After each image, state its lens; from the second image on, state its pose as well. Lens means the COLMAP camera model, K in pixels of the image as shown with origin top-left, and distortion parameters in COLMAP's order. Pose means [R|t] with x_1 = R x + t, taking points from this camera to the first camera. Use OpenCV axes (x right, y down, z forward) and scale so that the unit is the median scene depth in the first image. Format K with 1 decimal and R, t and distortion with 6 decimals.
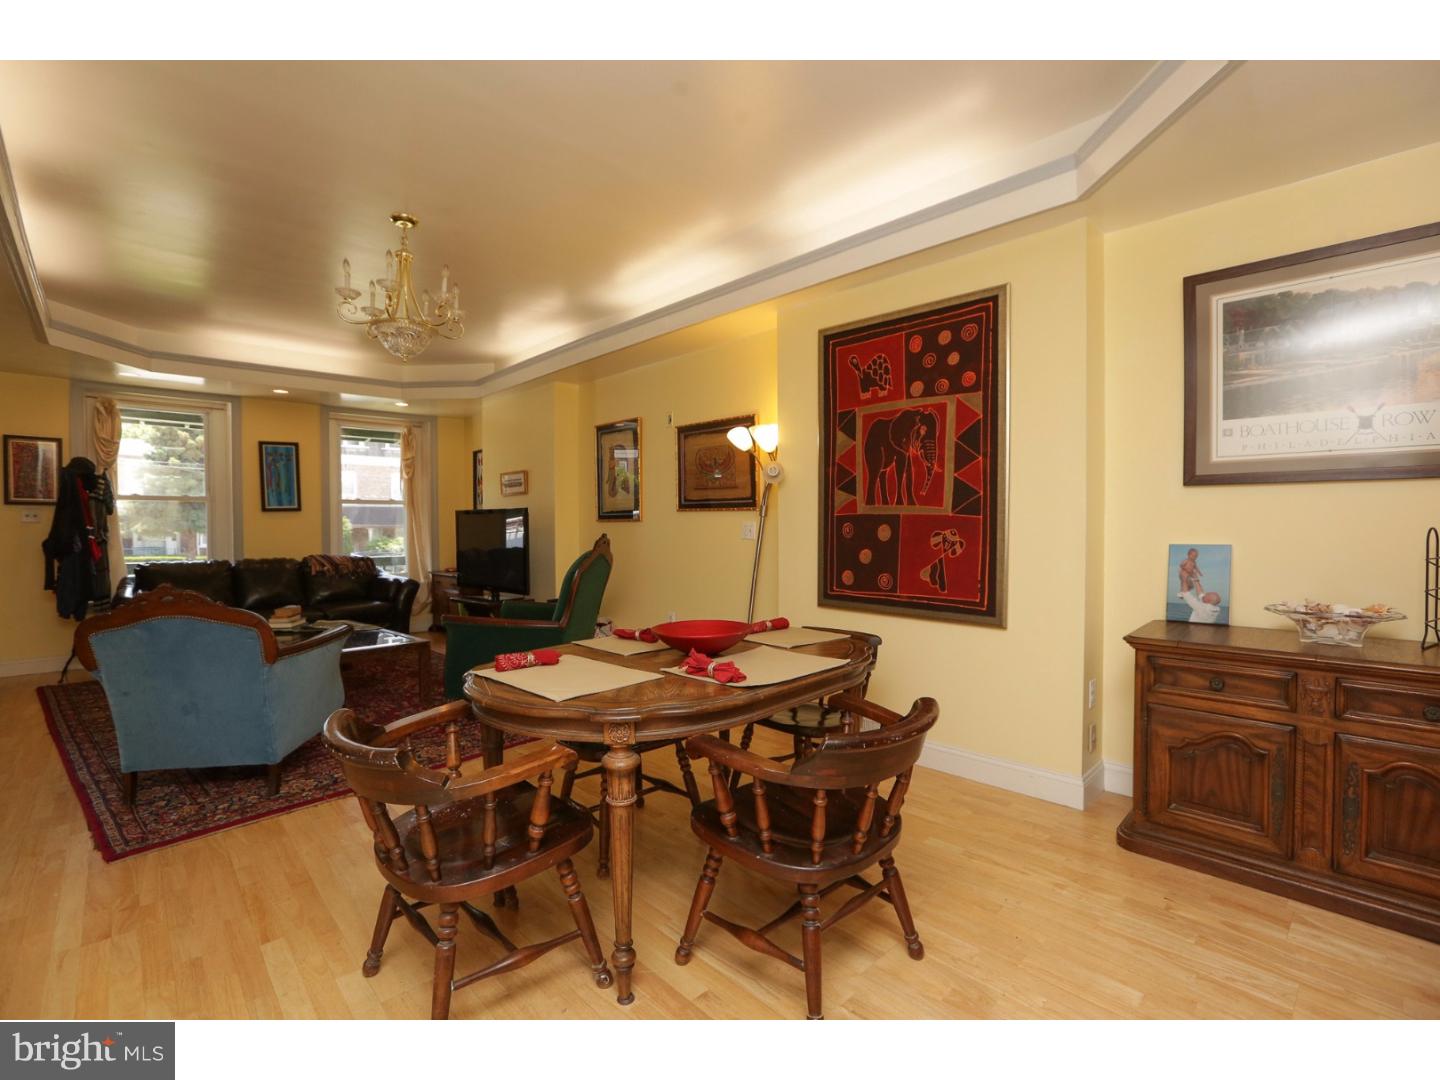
lens RADIAL K [[694.2, 0, 720.0], [0, 694.2, 540.0], [0, 0, 1]] dist [-0.063381, 0.026298]
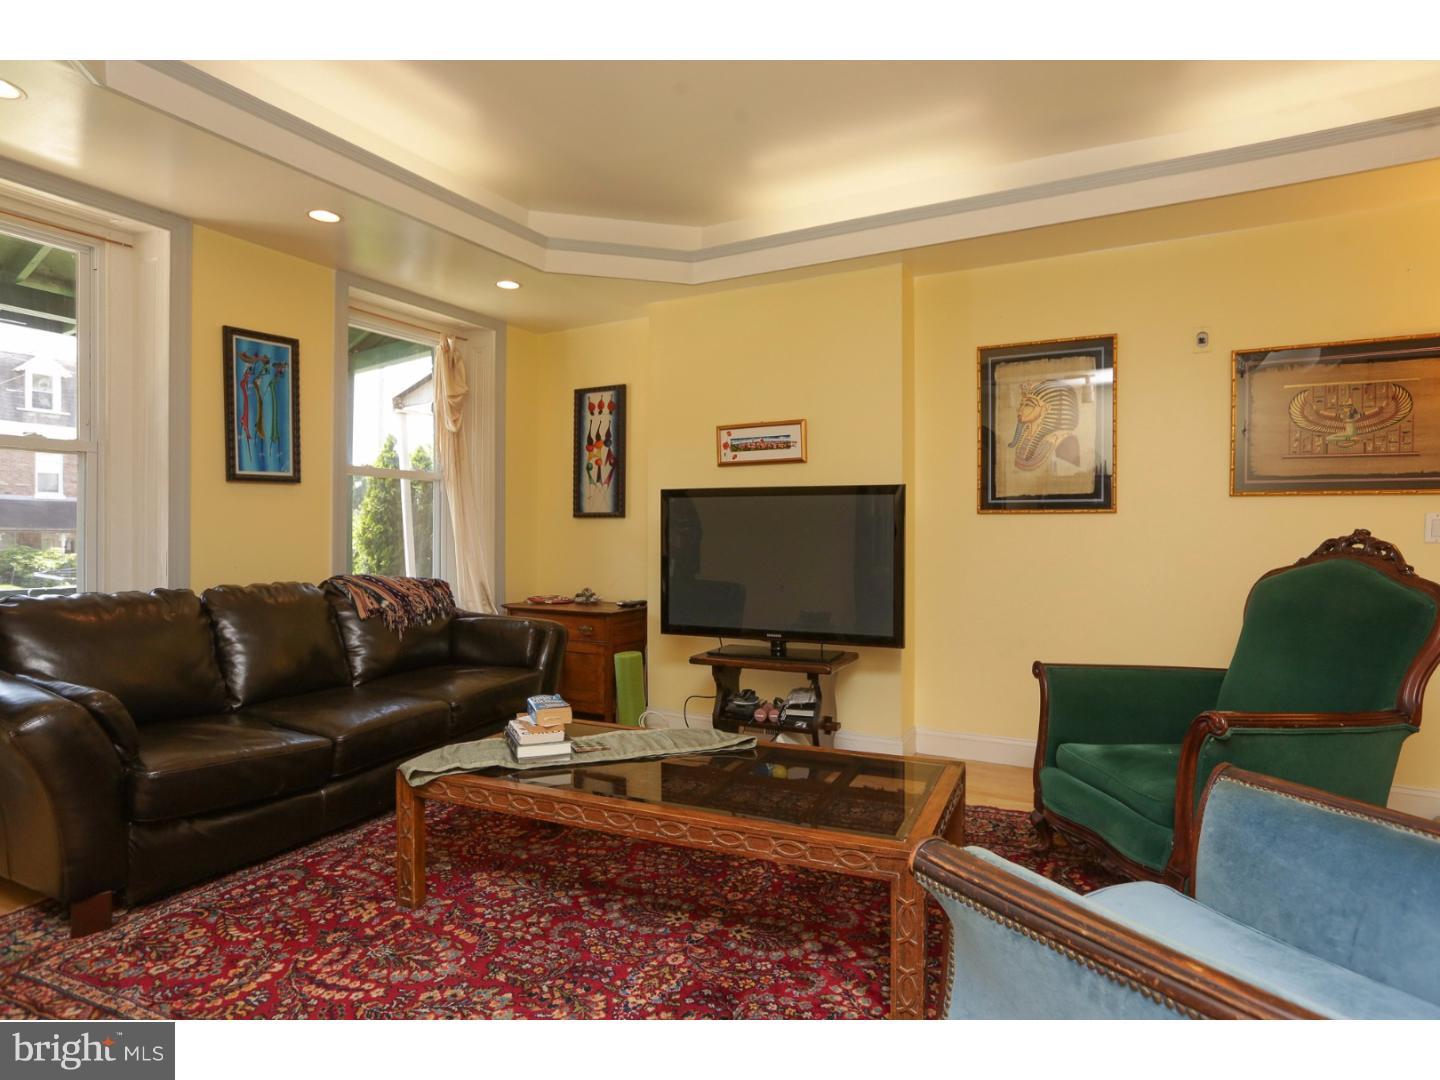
lens RADIAL K [[857.7, 0, 720.0], [0, 857.7, 540.0], [0, 0, 1]] dist [-0.038628, 0.000392]
pose [[0.952035, 0.006247, 0.305927, -0.957875], [-0.002057, 0.999900, -0.014016, 0.008422], [-0.305984, 0.012715, 0.951952, 0.641869]]
